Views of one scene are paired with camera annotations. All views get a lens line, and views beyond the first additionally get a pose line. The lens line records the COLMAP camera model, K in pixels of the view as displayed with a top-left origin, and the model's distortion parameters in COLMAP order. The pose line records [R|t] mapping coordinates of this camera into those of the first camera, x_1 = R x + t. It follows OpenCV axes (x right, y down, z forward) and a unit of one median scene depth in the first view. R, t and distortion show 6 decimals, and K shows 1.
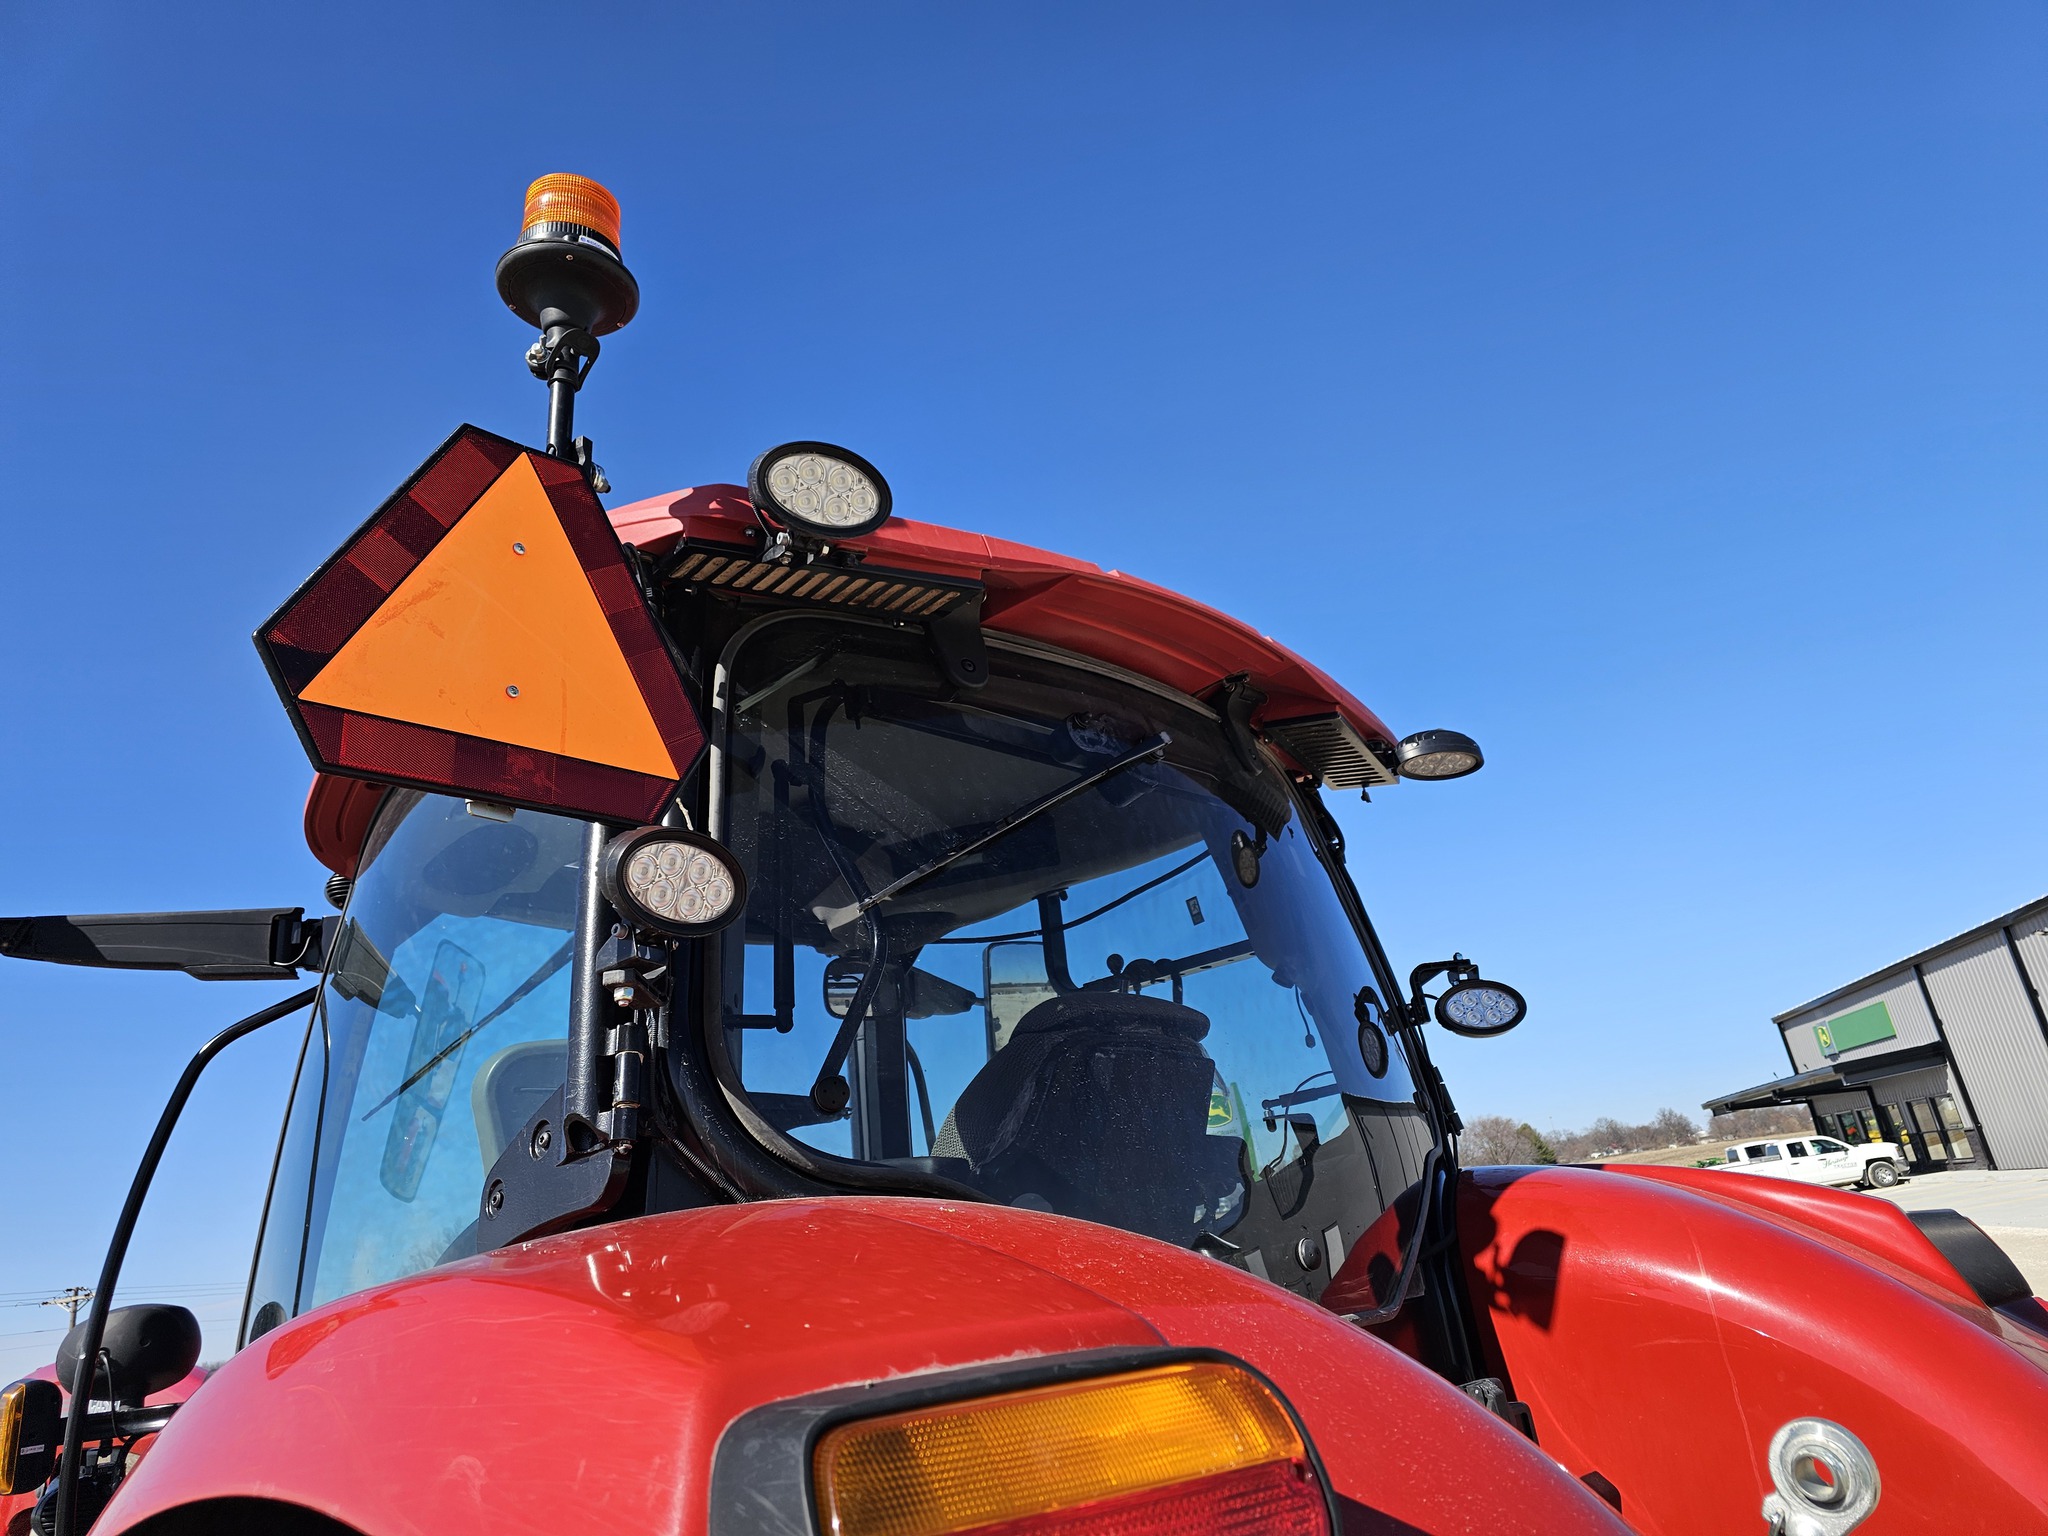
lens RADIAL K [[1362.9, 0, 1024.1], [0, 1362.9, 745.9], [0, 0, 1]] dist [0.058022, -0.044996]
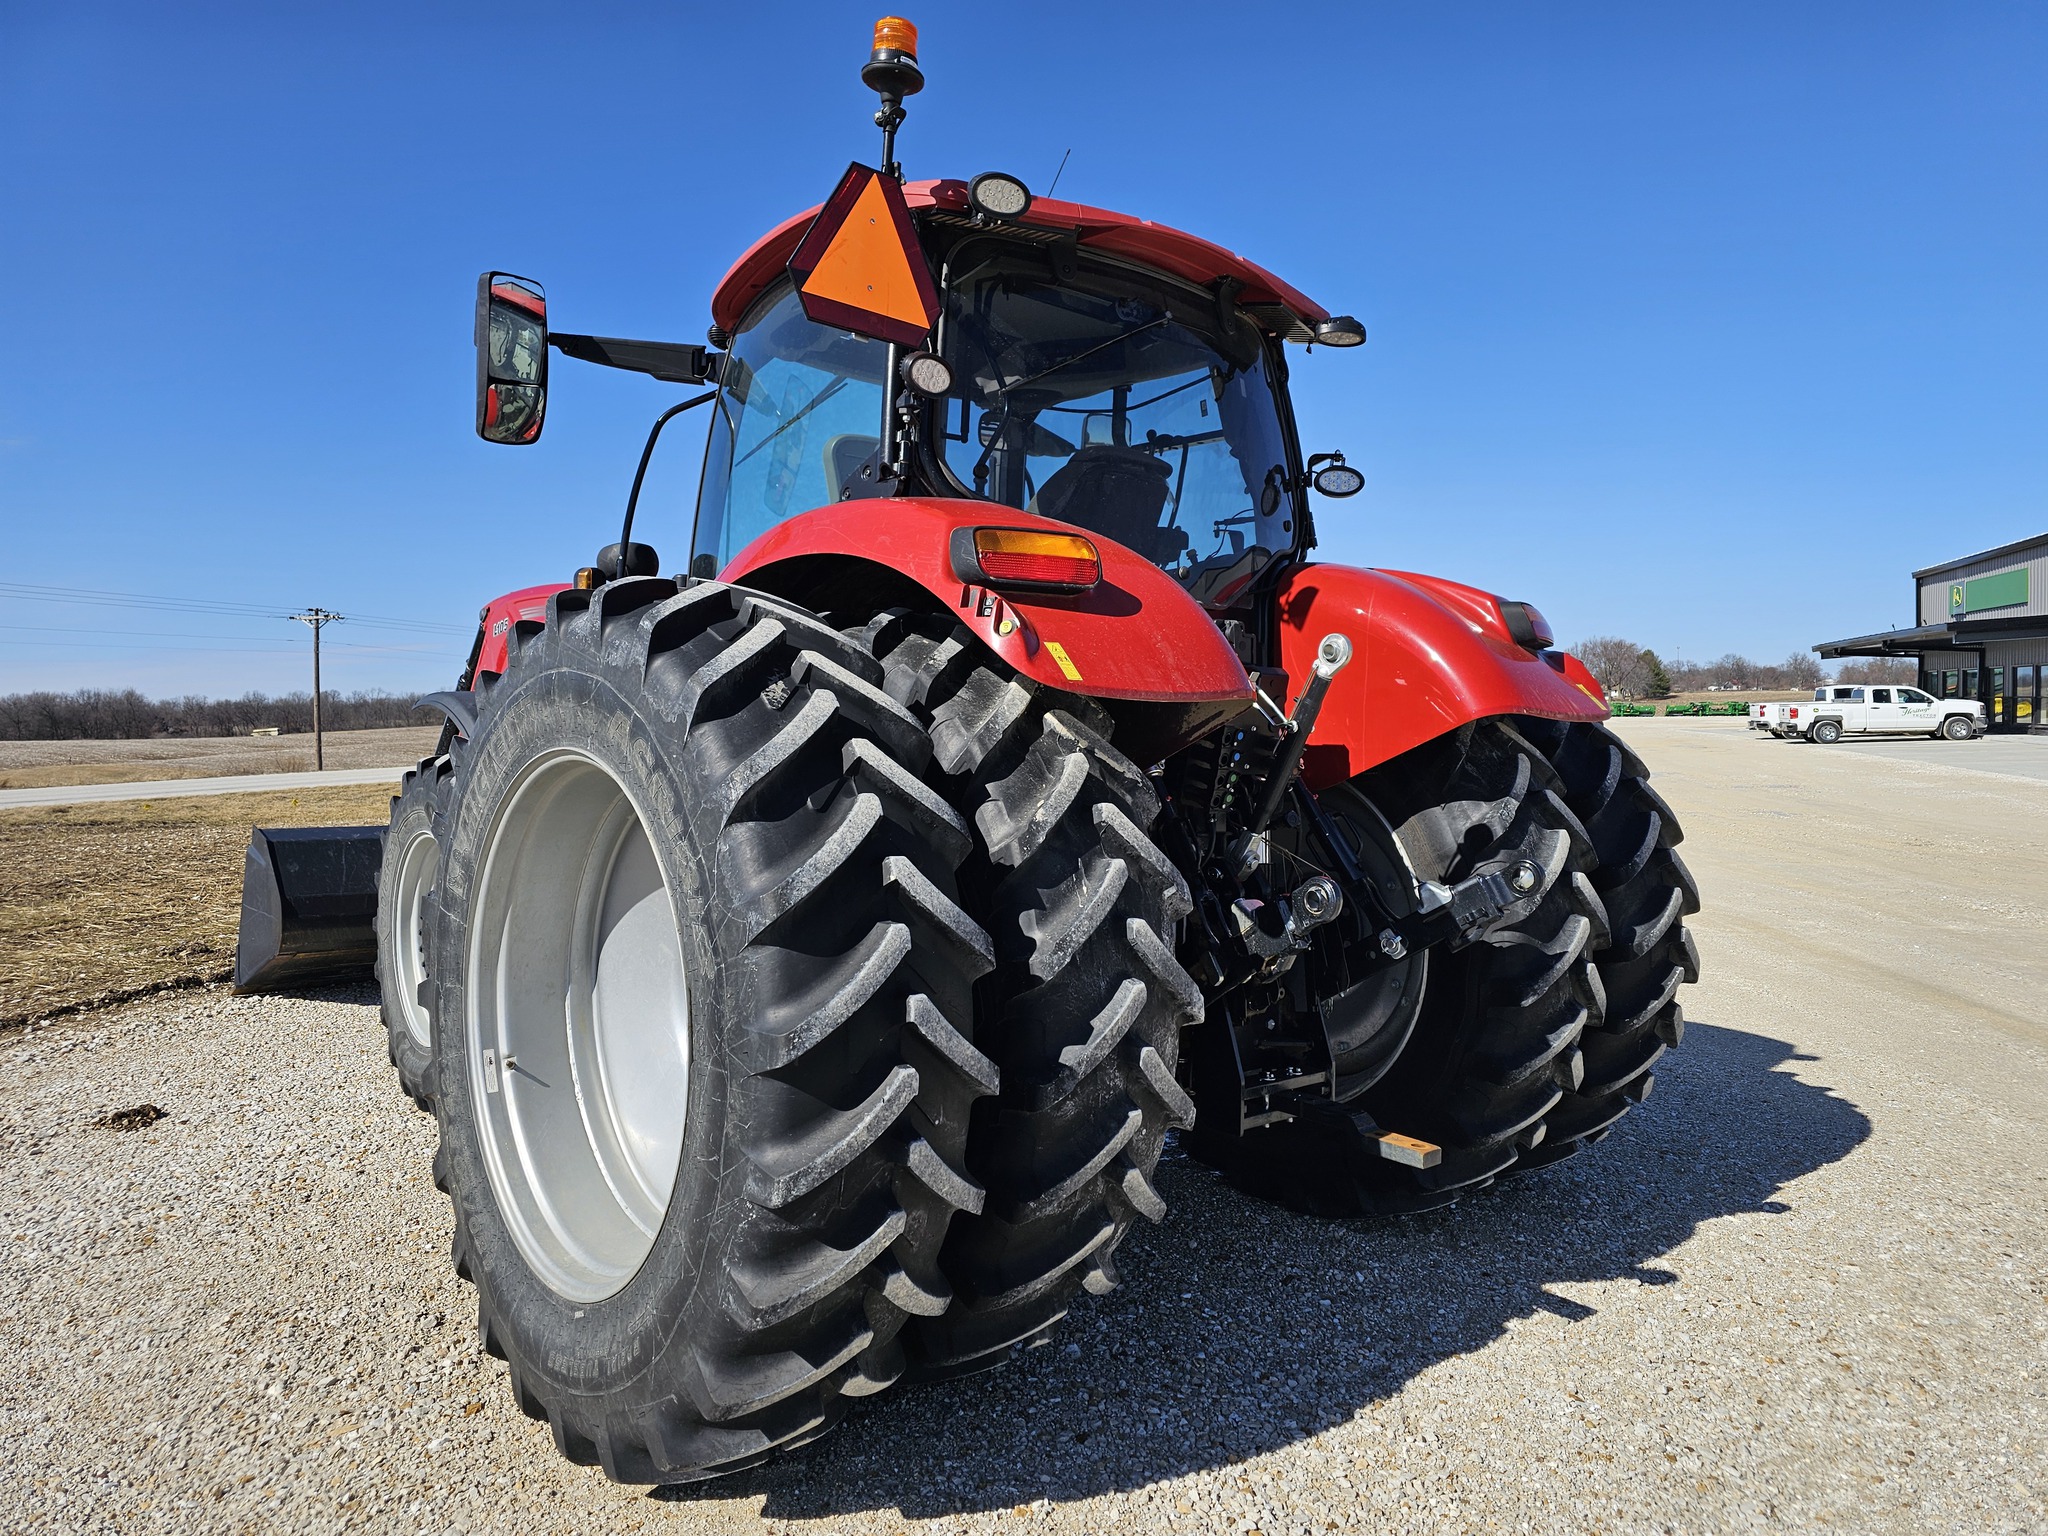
lens RADIAL K [[1362.9, 0, 1023.7], [0, 1362.9, 767.8], [0, 0, 1]] dist [0.058022, -0.044996]
pose [[0.987236, 0.139428, -0.076977, 0.116678], [-0.097987, 0.912758, 0.396576, -0.140389], [0.125555, -0.383971, 0.914769, -0.848492]]
